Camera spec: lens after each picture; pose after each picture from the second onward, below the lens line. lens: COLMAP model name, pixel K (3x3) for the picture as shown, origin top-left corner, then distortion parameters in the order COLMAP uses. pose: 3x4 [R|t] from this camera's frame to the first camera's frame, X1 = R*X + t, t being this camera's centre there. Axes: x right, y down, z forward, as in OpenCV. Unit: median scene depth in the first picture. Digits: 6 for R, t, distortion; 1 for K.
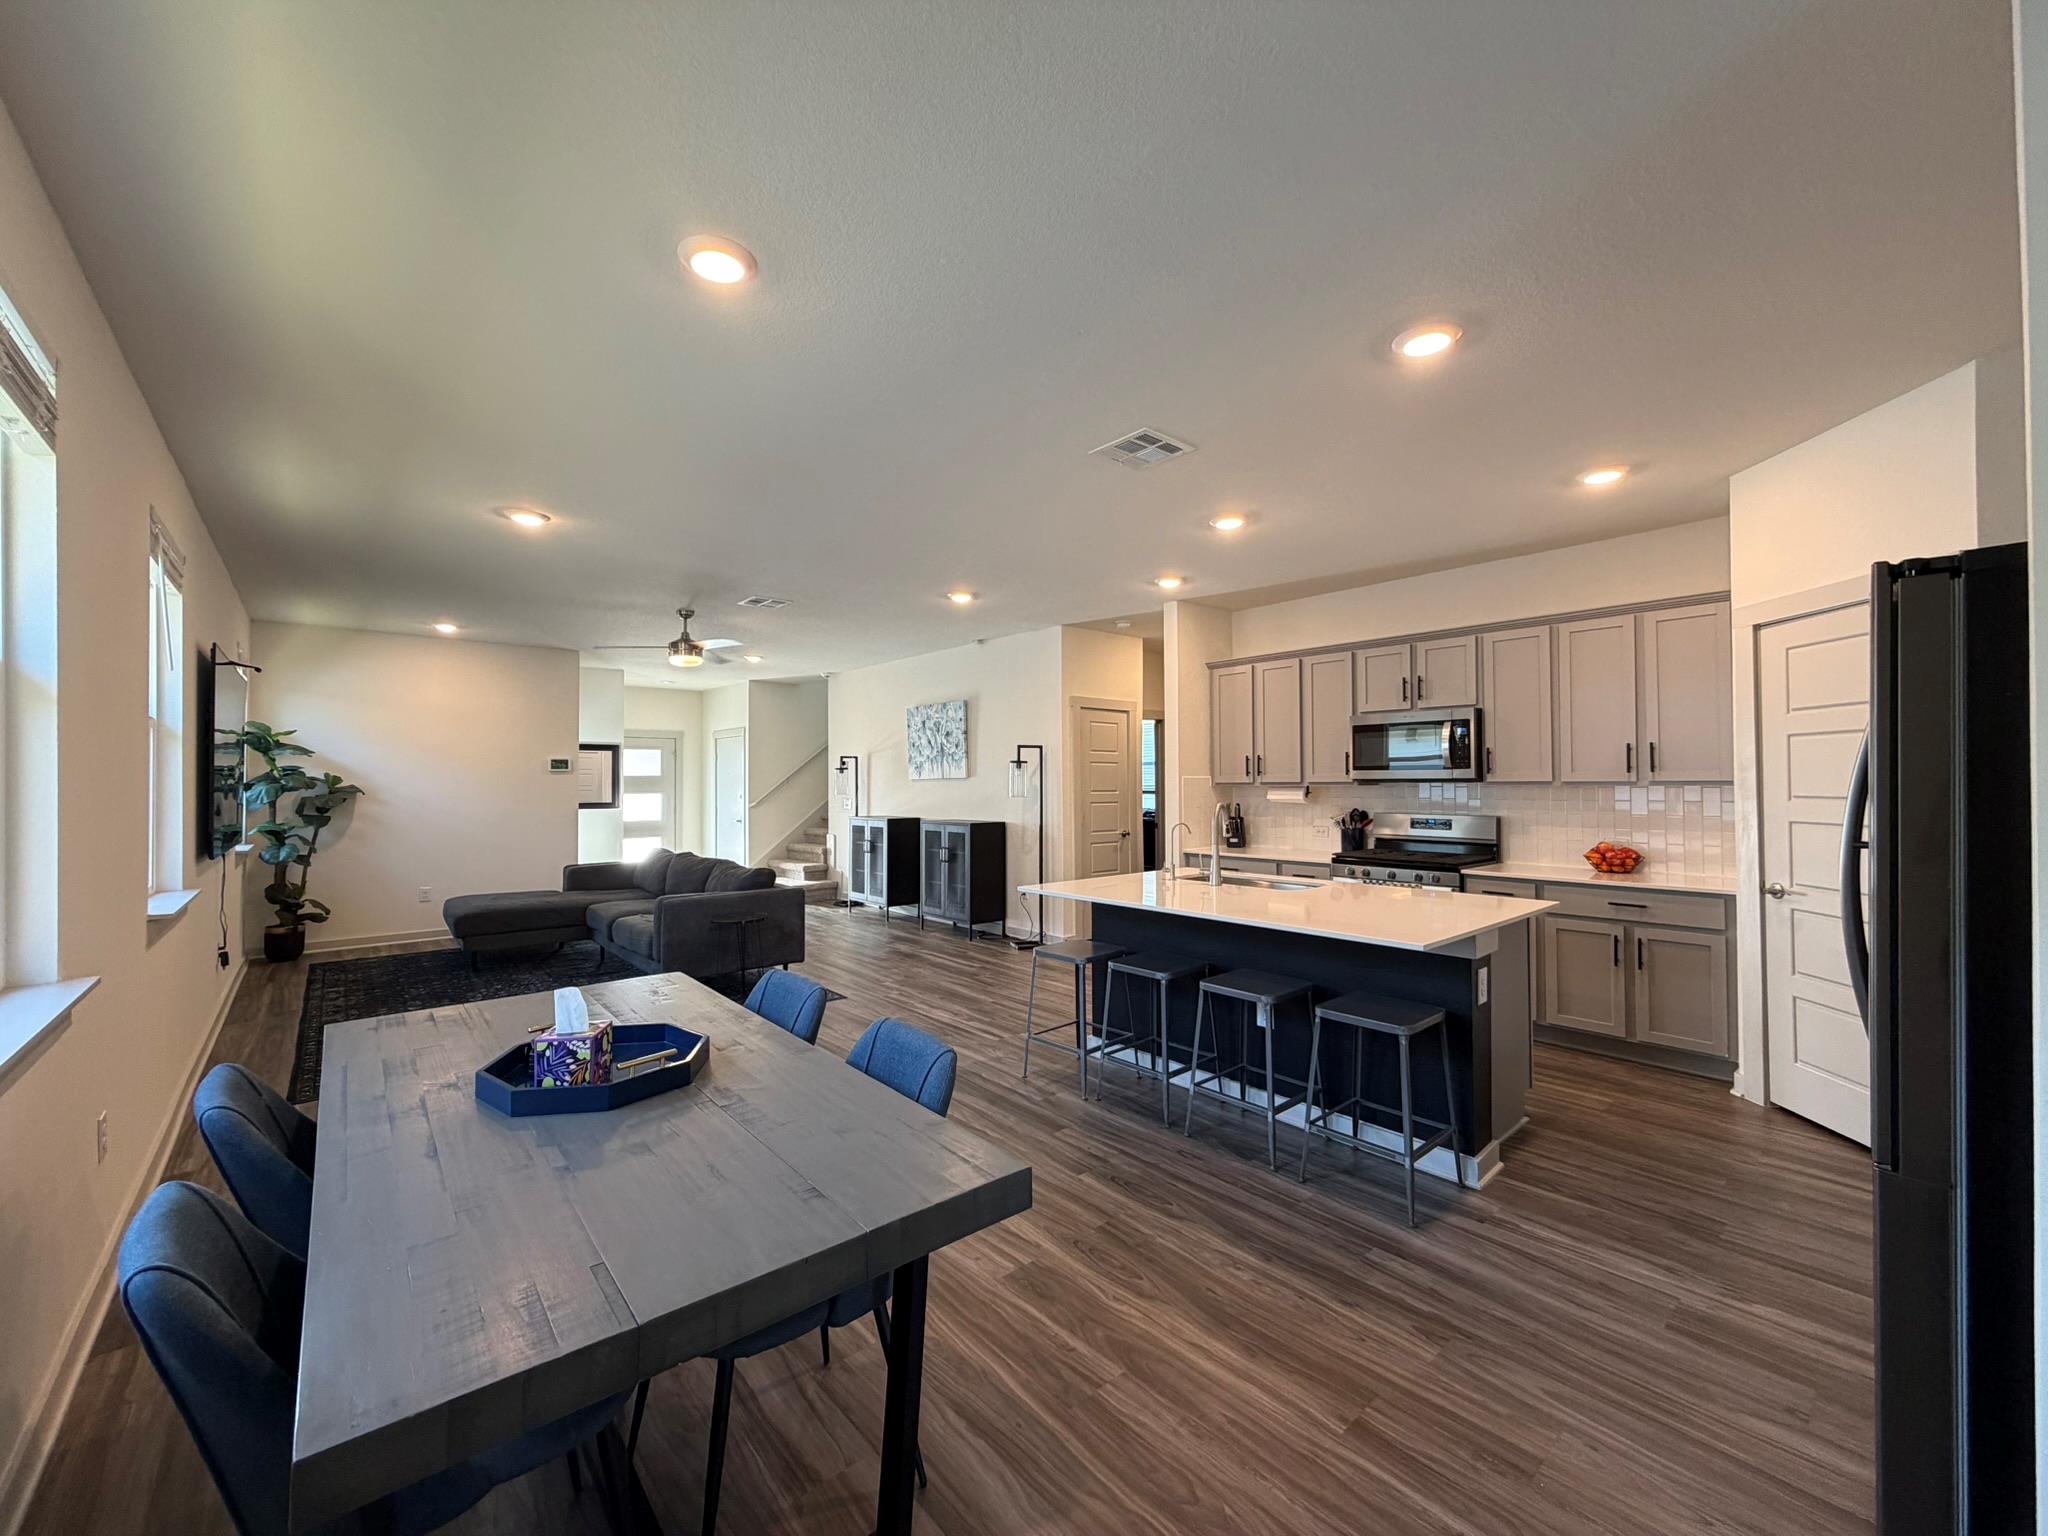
lens RADIAL K [[814.4, 0, 1017.3], [0, 814.4, 768.2], [0, 0, 1]] dist [-0.000070, -0.000301]
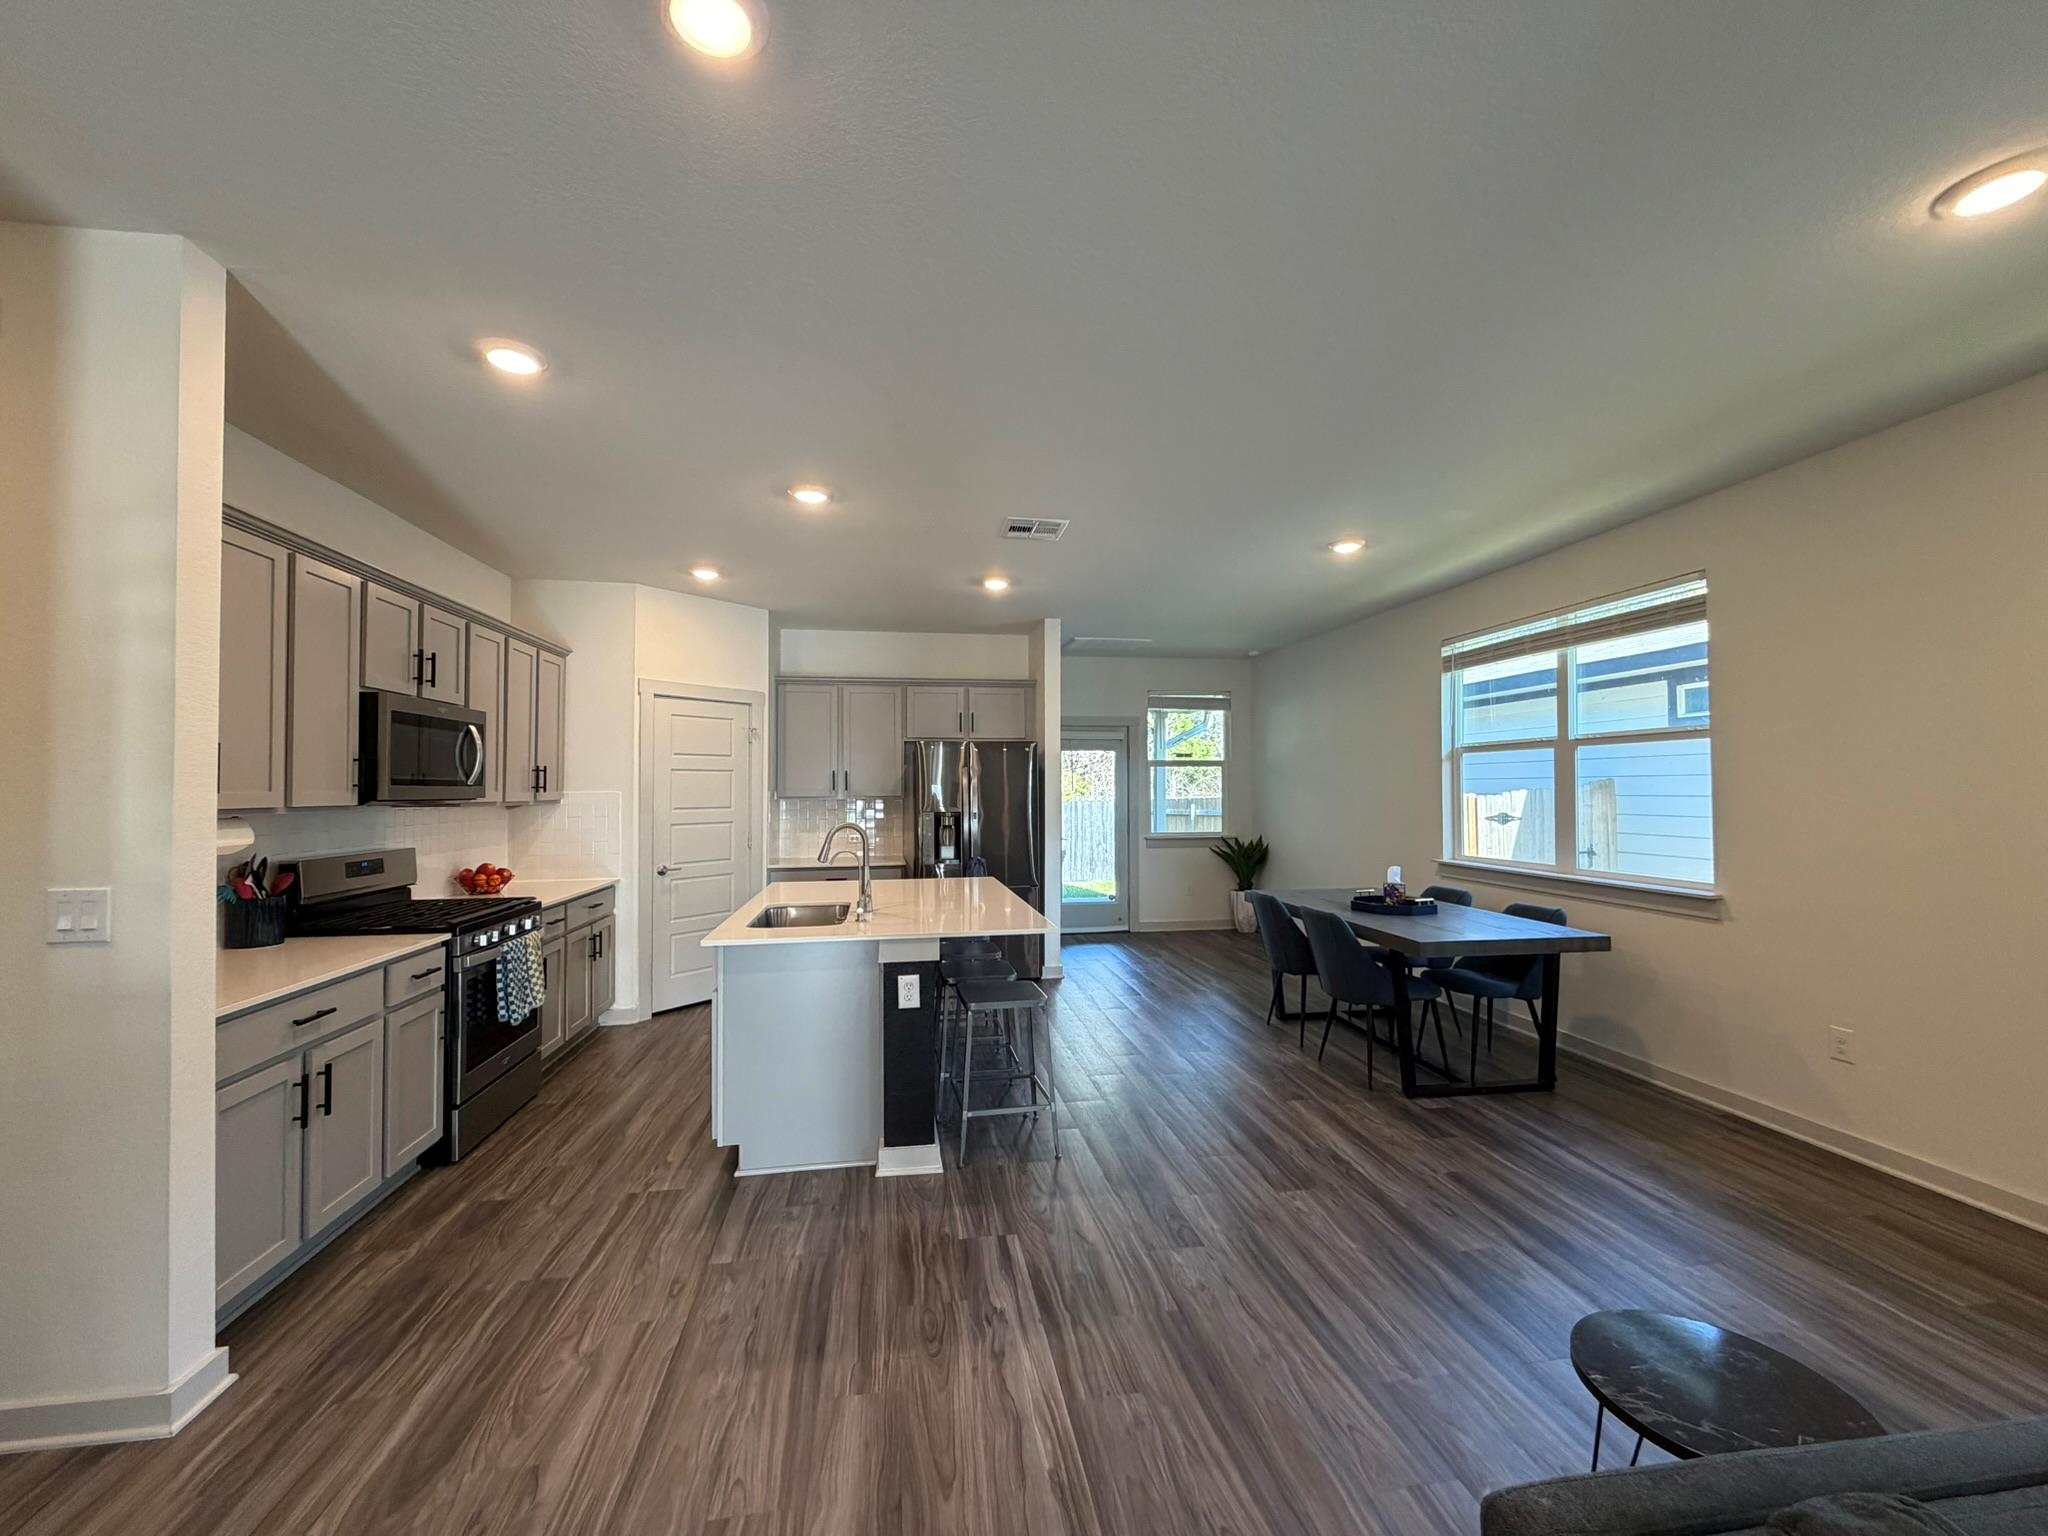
lens RADIAL K [[814.4, 0, 1017.3], [0, 814.4, 768.2], [0, 0, 1]] dist [-0.000070, -0.000301]
pose [[-0.850822, 0.025459, 0.524836, -0.204690], [0.002879, 0.999036, -0.043795, 0.012722], [-0.525445, -0.035751, -0.850076, 0.896937]]
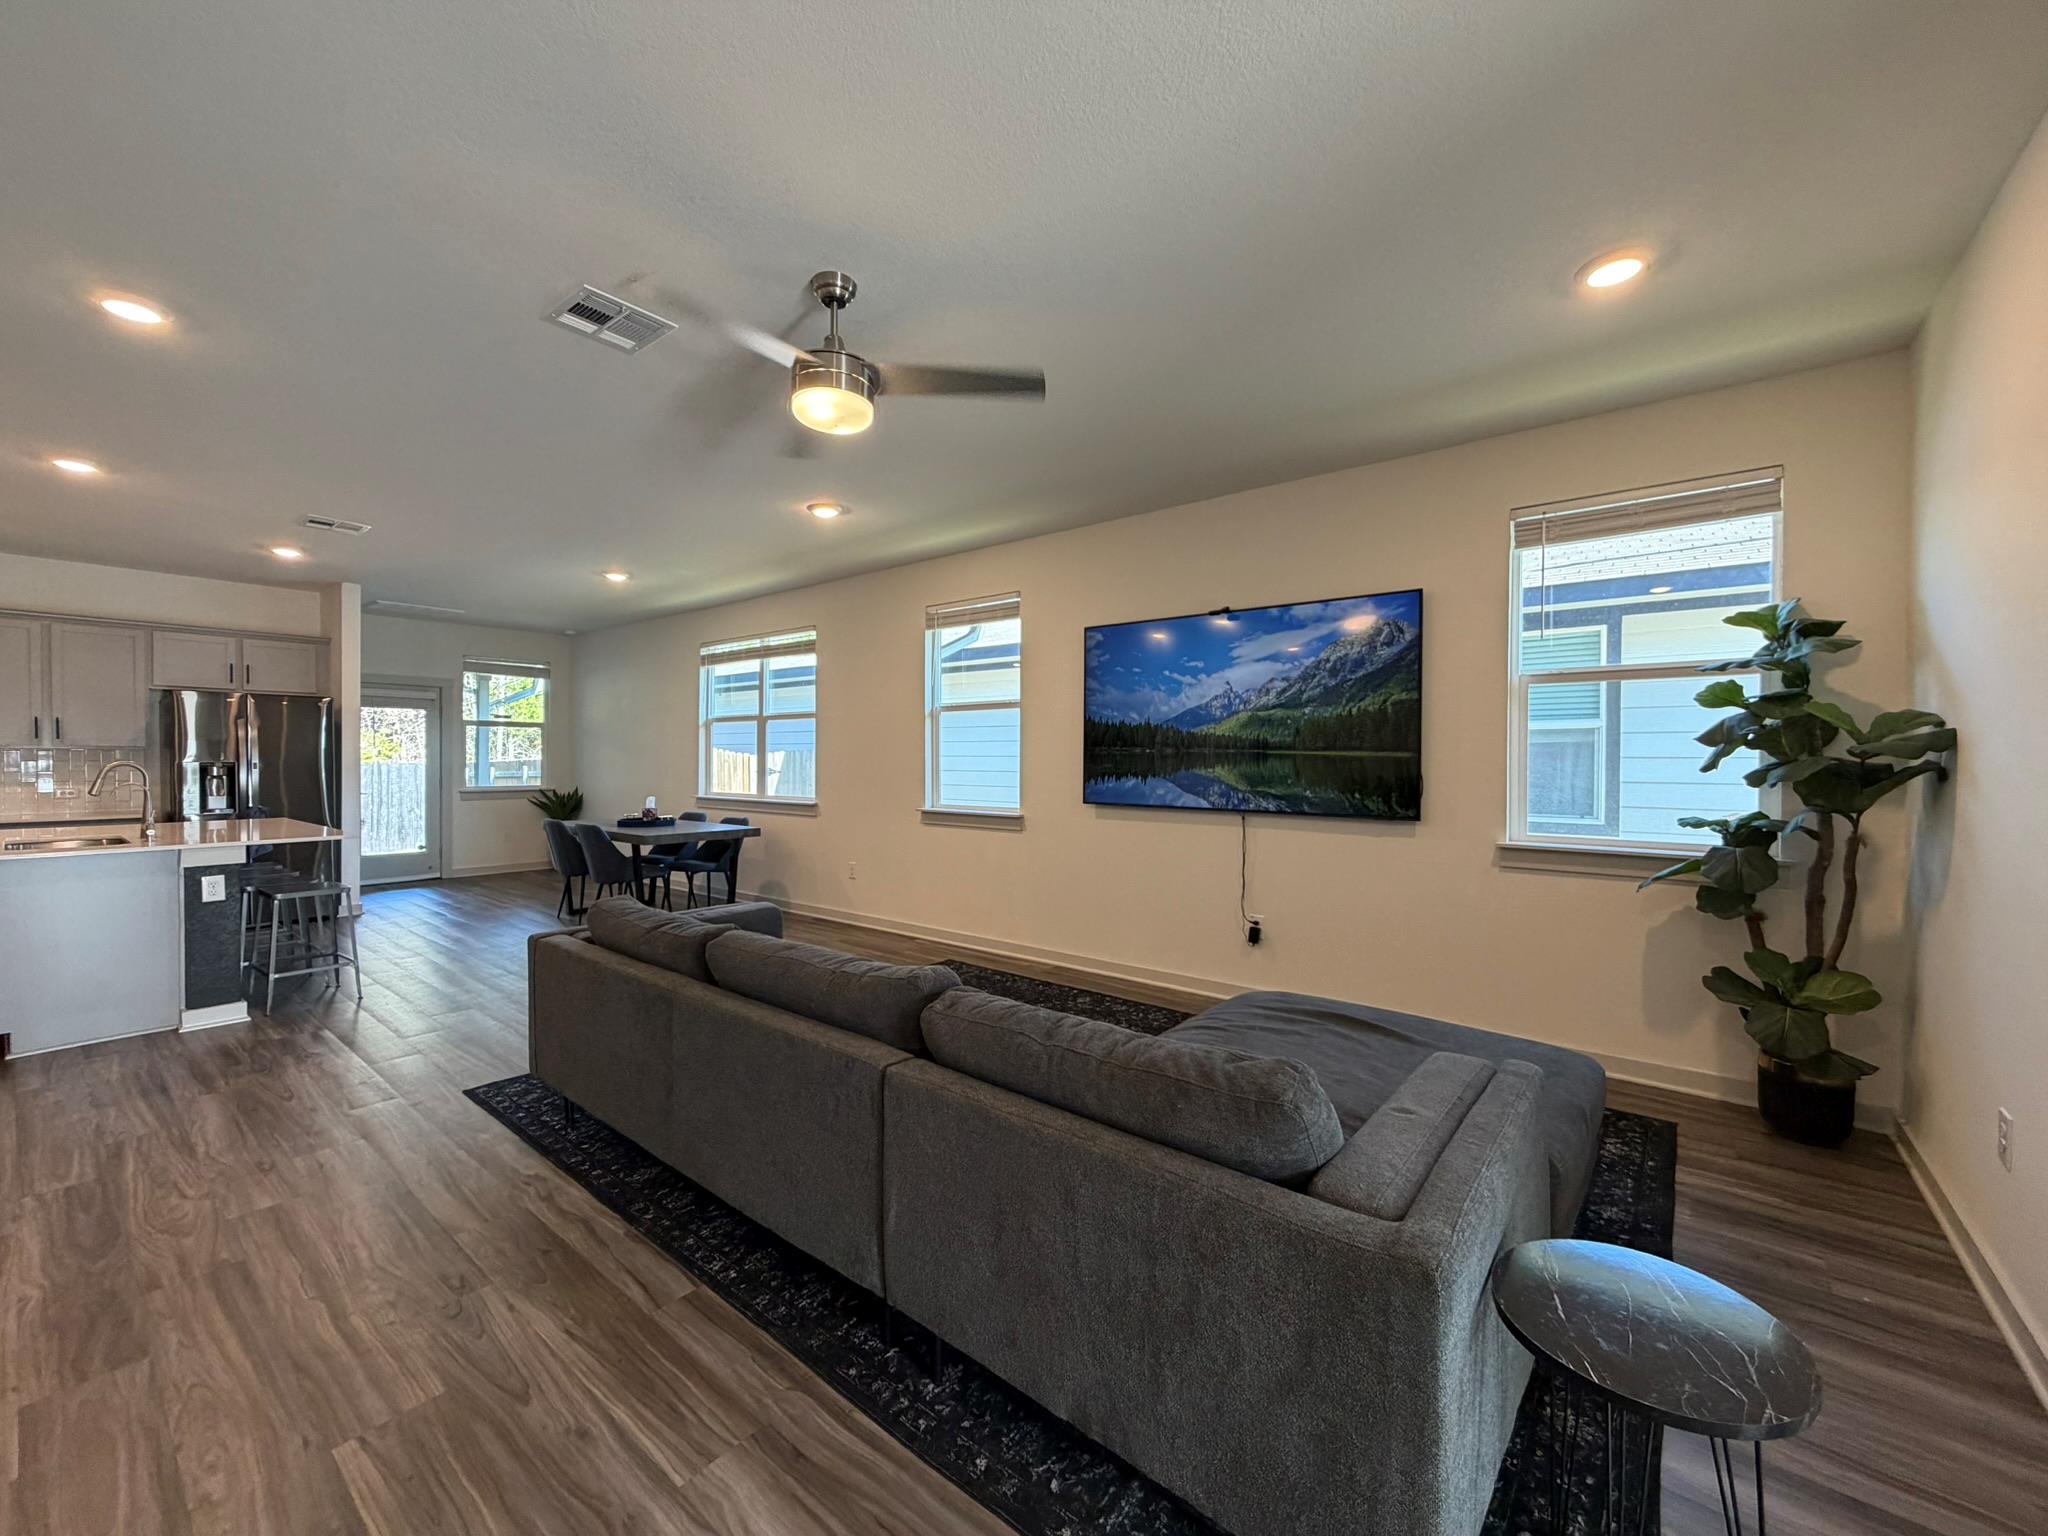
lens RADIAL K [[814.4, 0, 1017.3], [0, 814.4, 768.2], [0, 0, 1]] dist [-0.000070, -0.000301]
pose [[-0.983376, 0.005169, -0.181507, -0.359475], [0.005735, 0.999980, -0.002592, 0.033108], [0.181490, -0.003590, -0.983386, 1.190451]]
